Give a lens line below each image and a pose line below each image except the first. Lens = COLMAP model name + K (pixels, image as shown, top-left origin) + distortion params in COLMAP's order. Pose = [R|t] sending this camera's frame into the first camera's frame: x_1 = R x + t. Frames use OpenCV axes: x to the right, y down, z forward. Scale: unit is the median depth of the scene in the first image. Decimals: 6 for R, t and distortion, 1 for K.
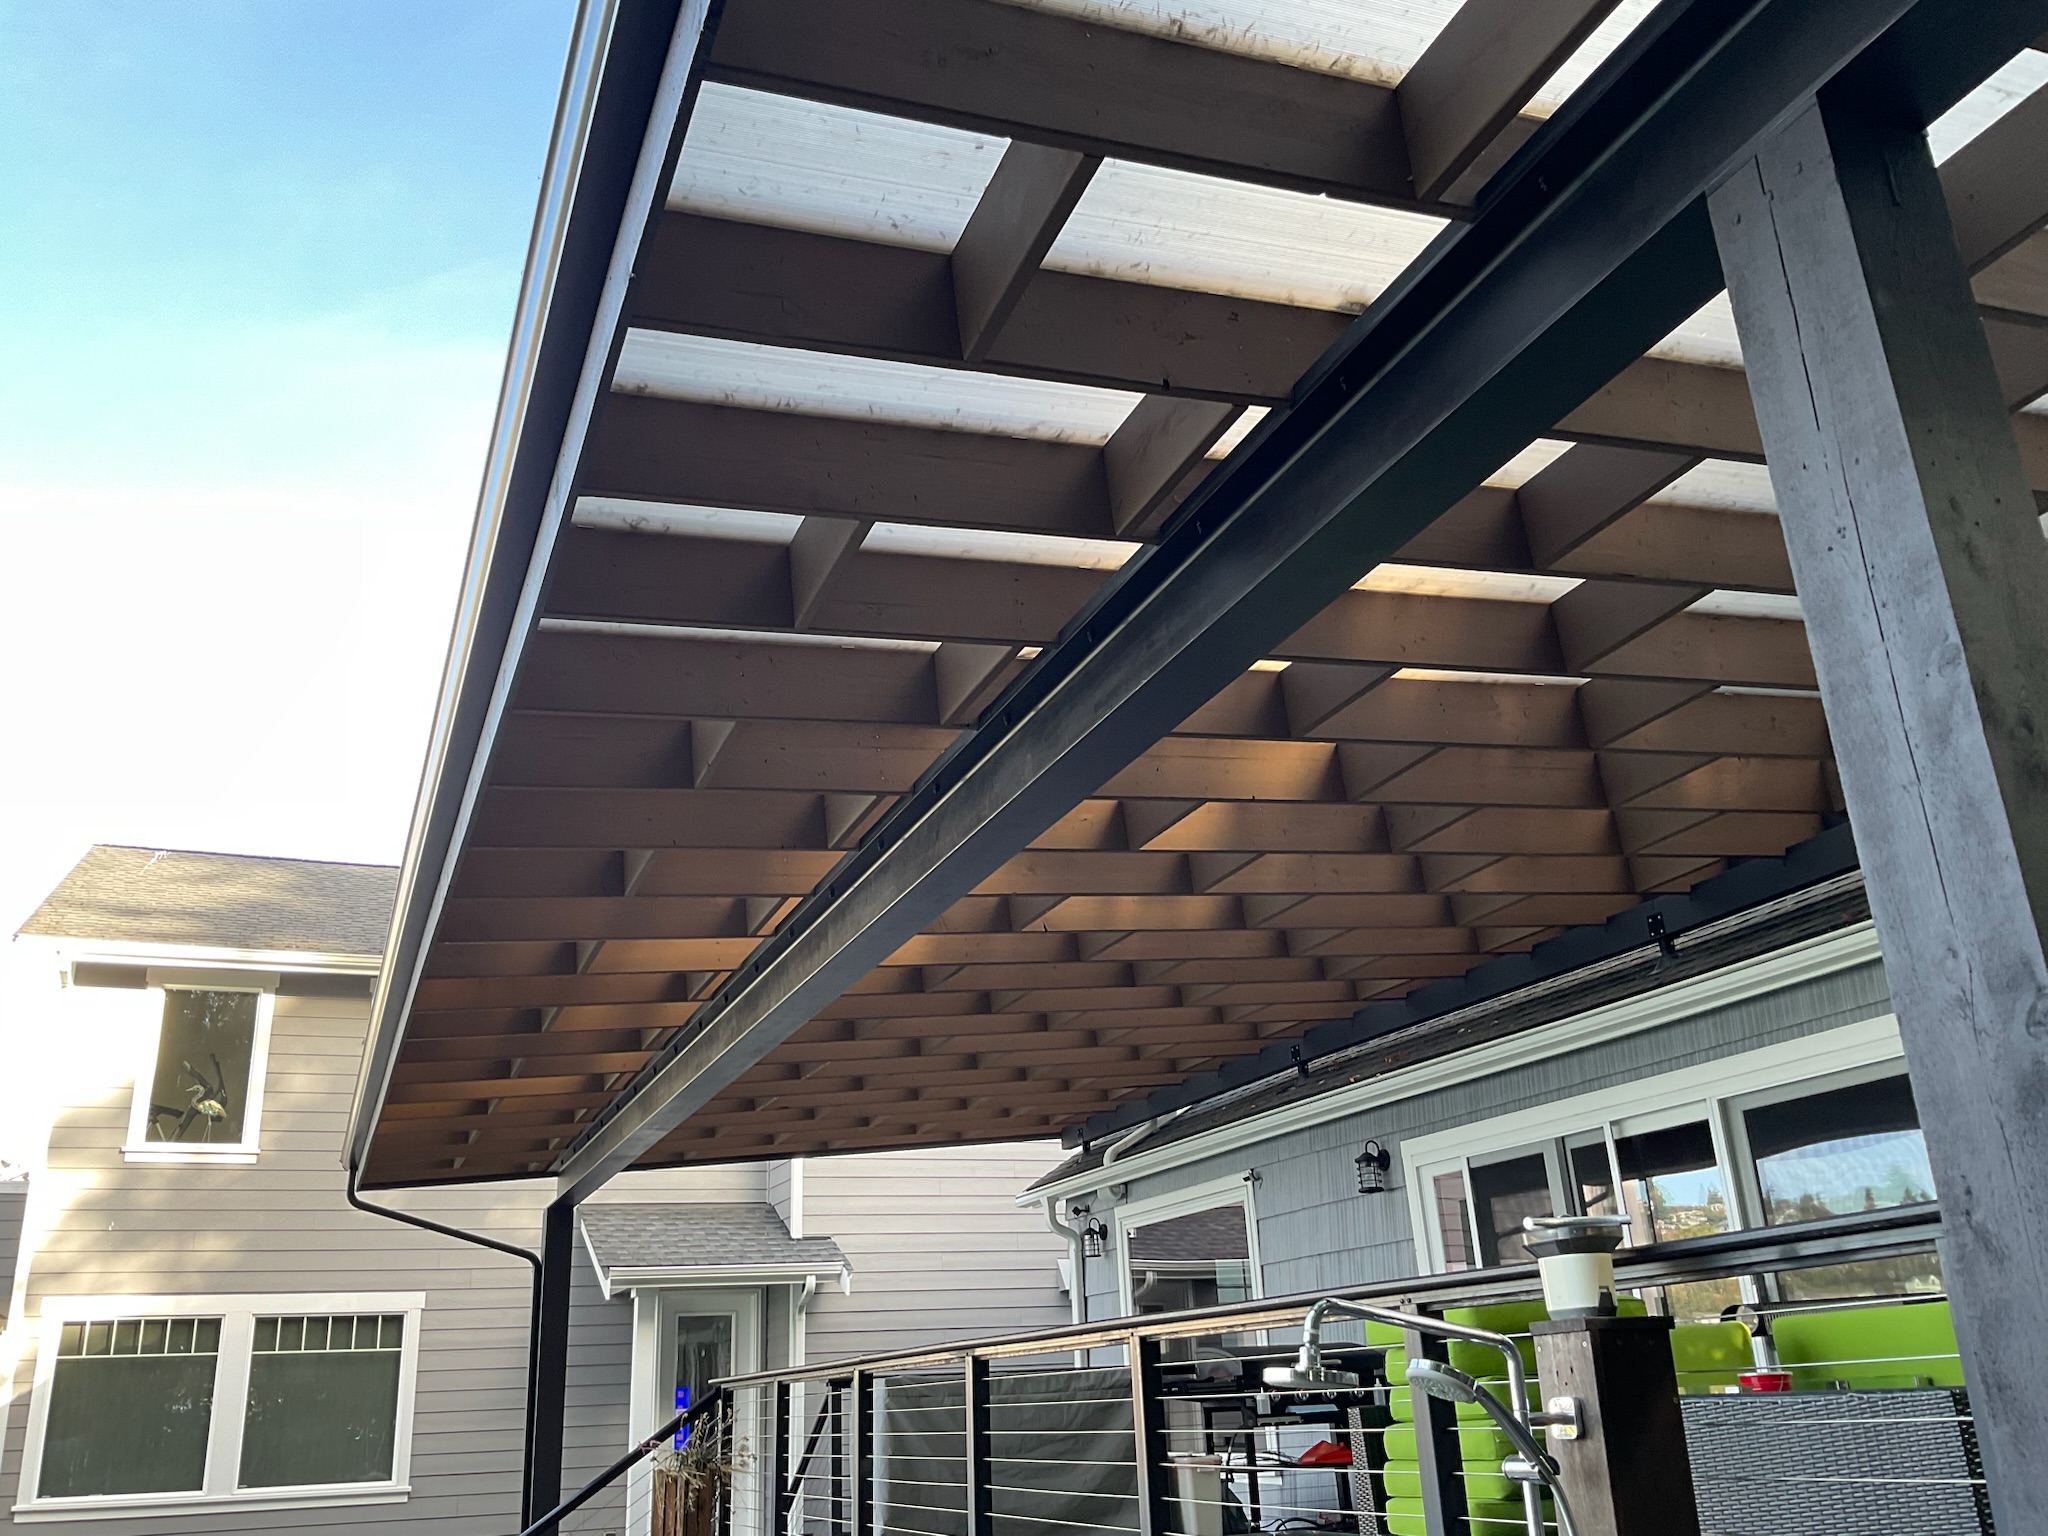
lens RADIAL K [[1703.7, 0, 974.3], [0, 1703.7, 766.0], [0, 0, 1]] dist [0.093167, -0.178313]
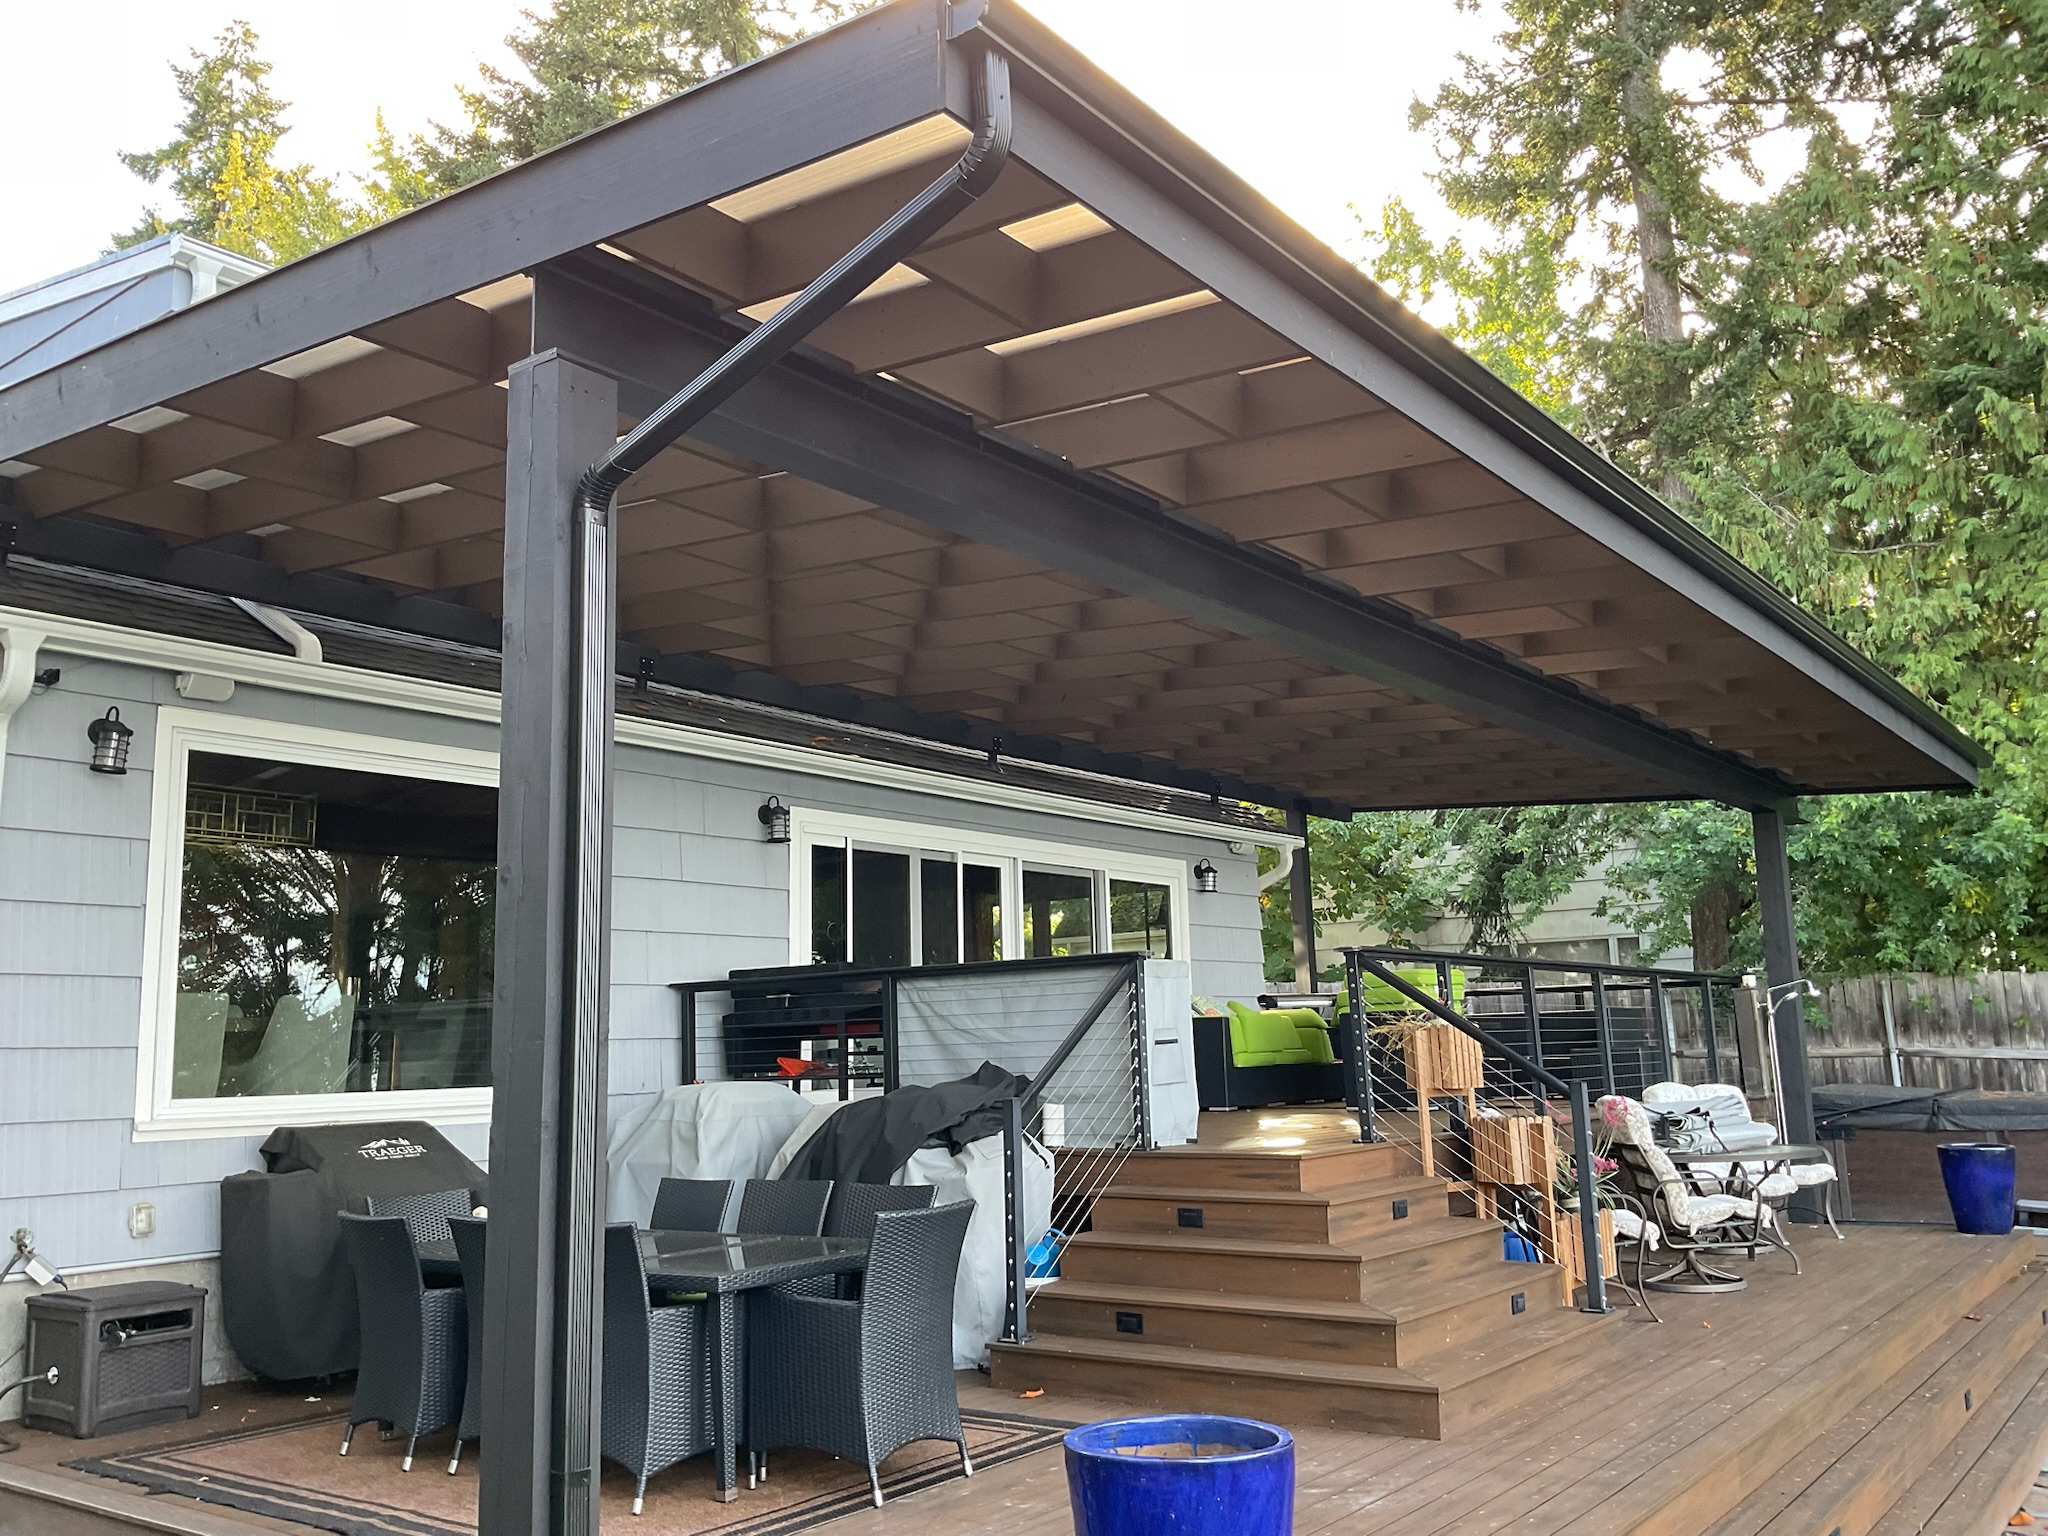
lens RADIAL K [[1725.3, 0, 1024.0], [0, 1725.3, 768.0], [0, 0, 1]] dist [-0.008515, 0.002909]
pose [[-0.574685, 0.207110, 0.791734, -0.659563], [-0.212467, 0.896515, -0.388740, 0.552569], [-0.790313, -0.391621, -0.471210, 1.320513]]
